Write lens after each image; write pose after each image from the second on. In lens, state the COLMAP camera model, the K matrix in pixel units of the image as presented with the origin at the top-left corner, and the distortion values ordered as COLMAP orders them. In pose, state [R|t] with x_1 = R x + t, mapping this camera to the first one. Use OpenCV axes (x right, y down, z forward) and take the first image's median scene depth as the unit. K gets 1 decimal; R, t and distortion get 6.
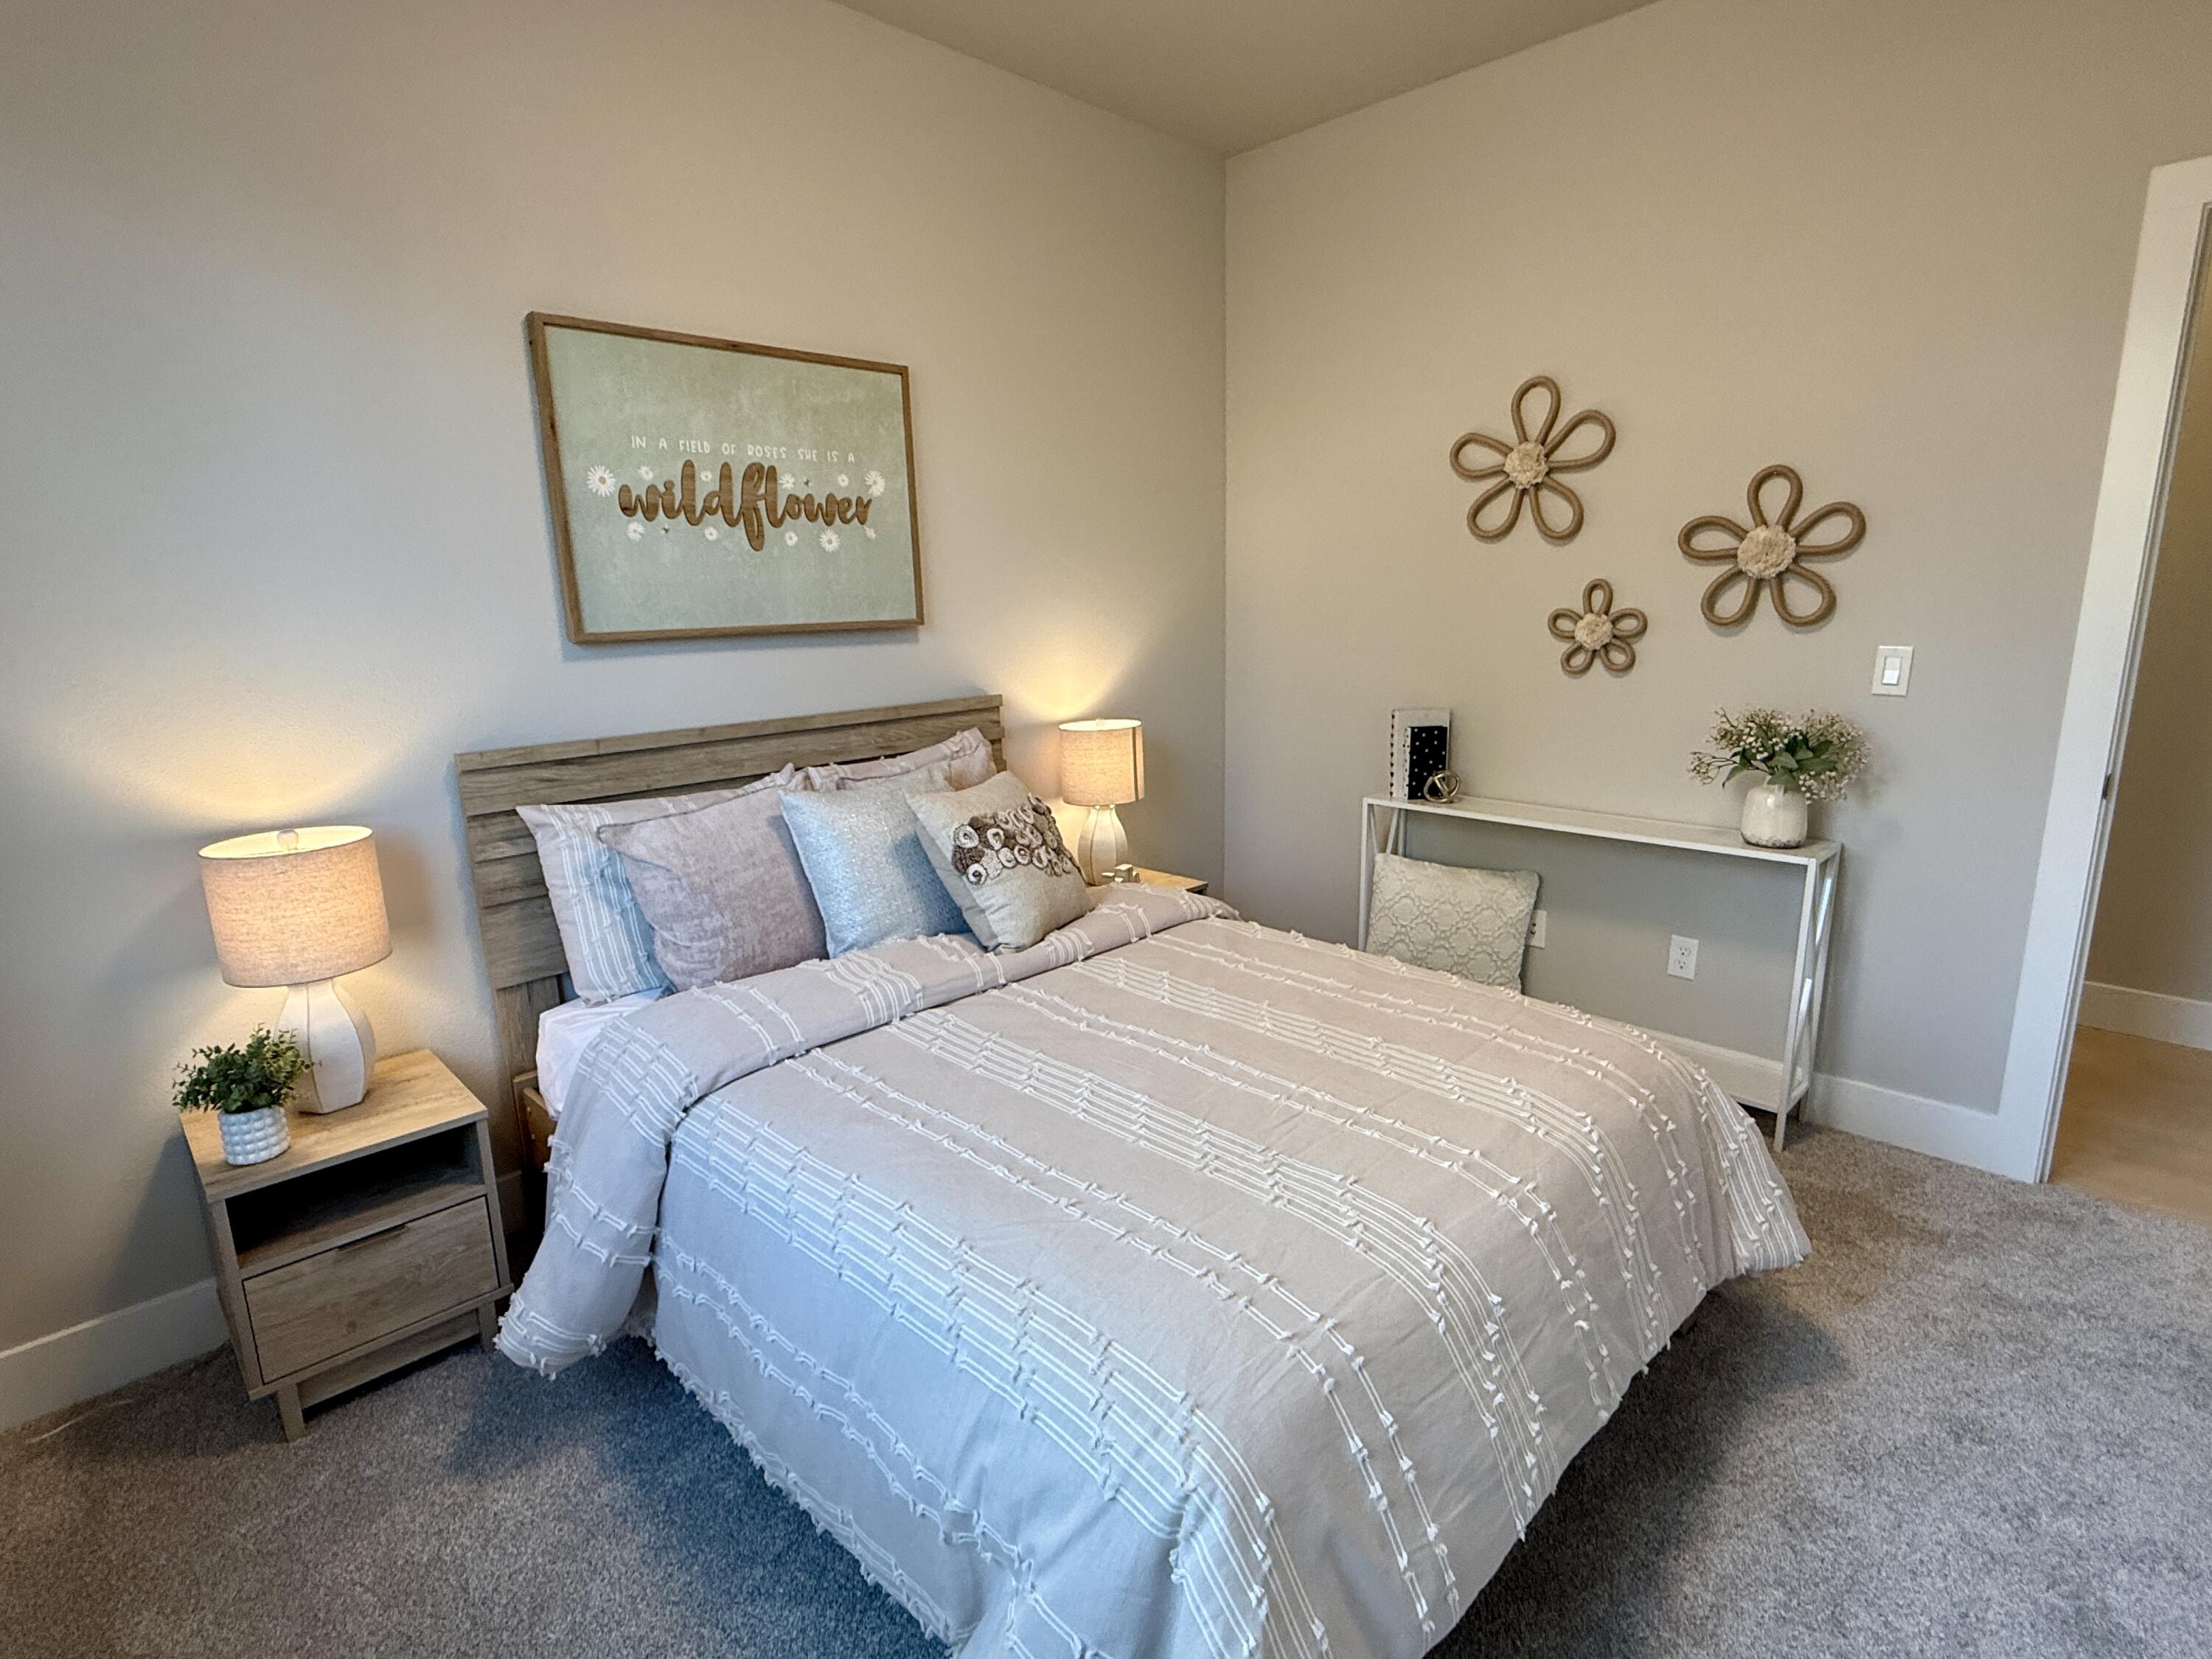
lens RADIAL K [[1100.9, 0, 1107.2], [0, 1100.9, 827.9], [0, 0, 1]] dist [-0.000342, -0.000107]
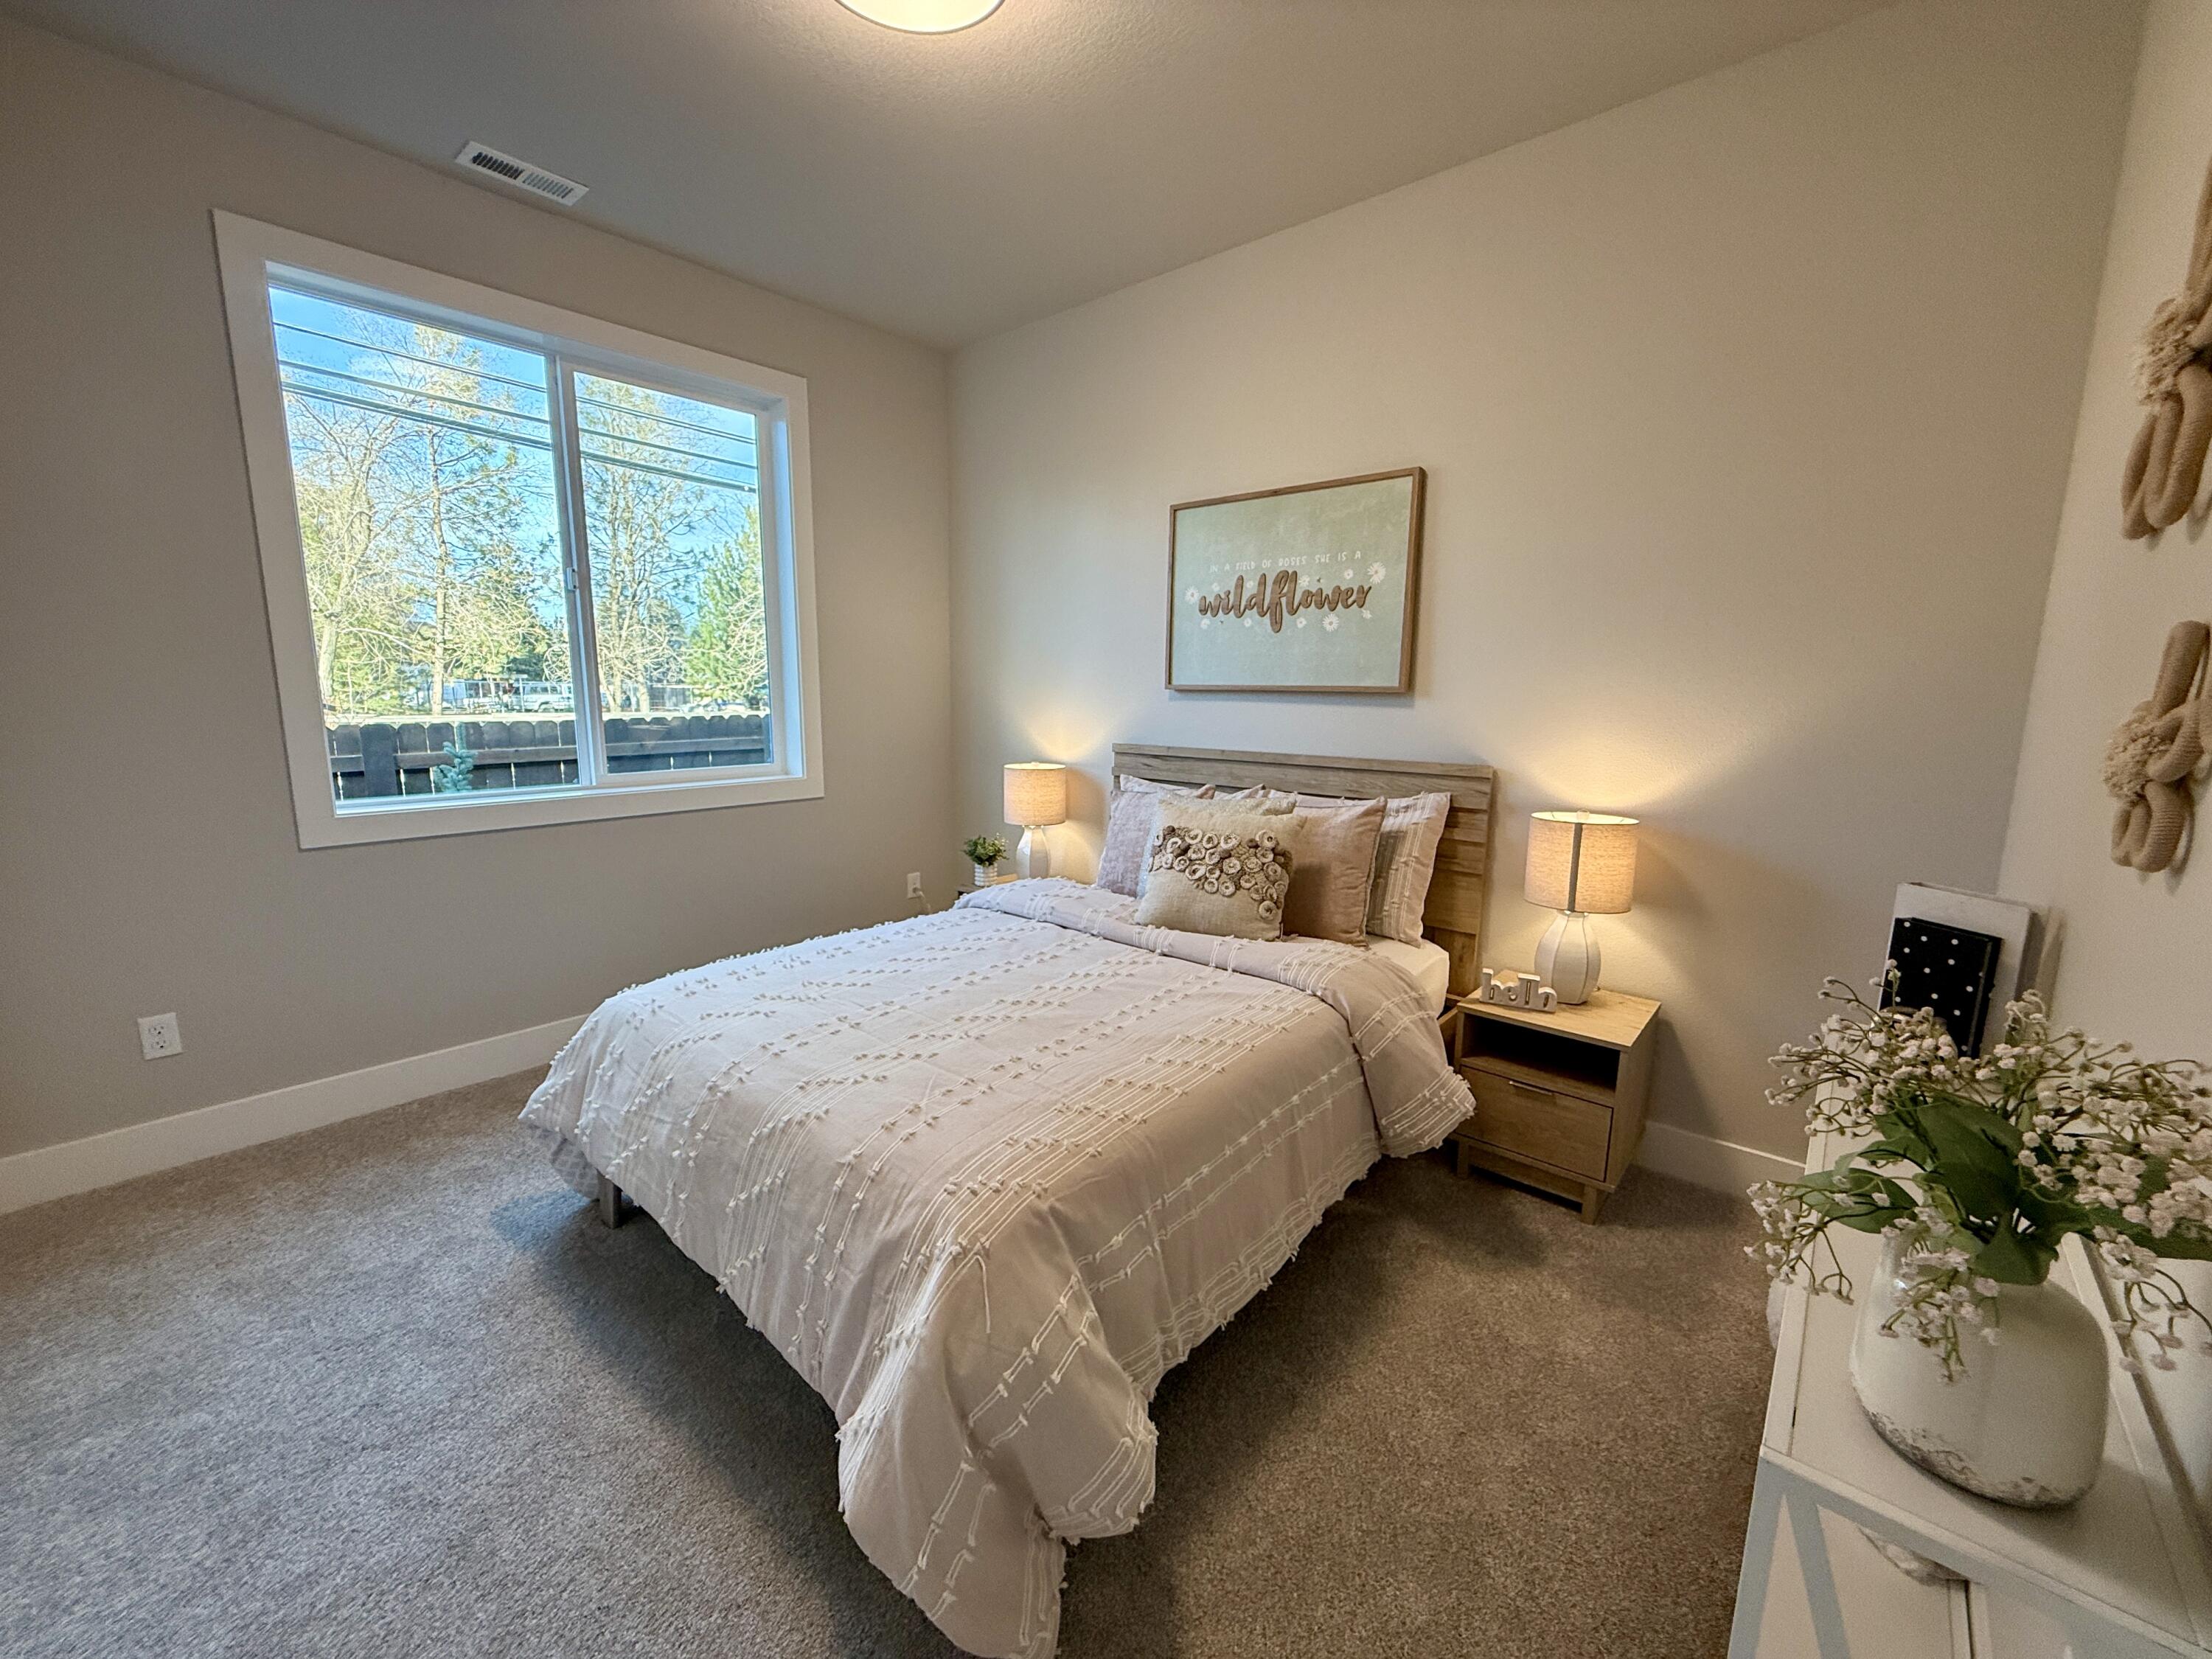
lens RADIAL K [[875.2, 0, 1107.7], [0, 875.2, 829.3], [0, 0, 1]] dist [-0.002325, -0.000134]
pose [[0.062497, 0.176498, -0.982315, 0.809928], [-0.234027, 0.959390, 0.157489, -0.134422], [0.970219, 0.220045, 0.101264, 0.725100]]
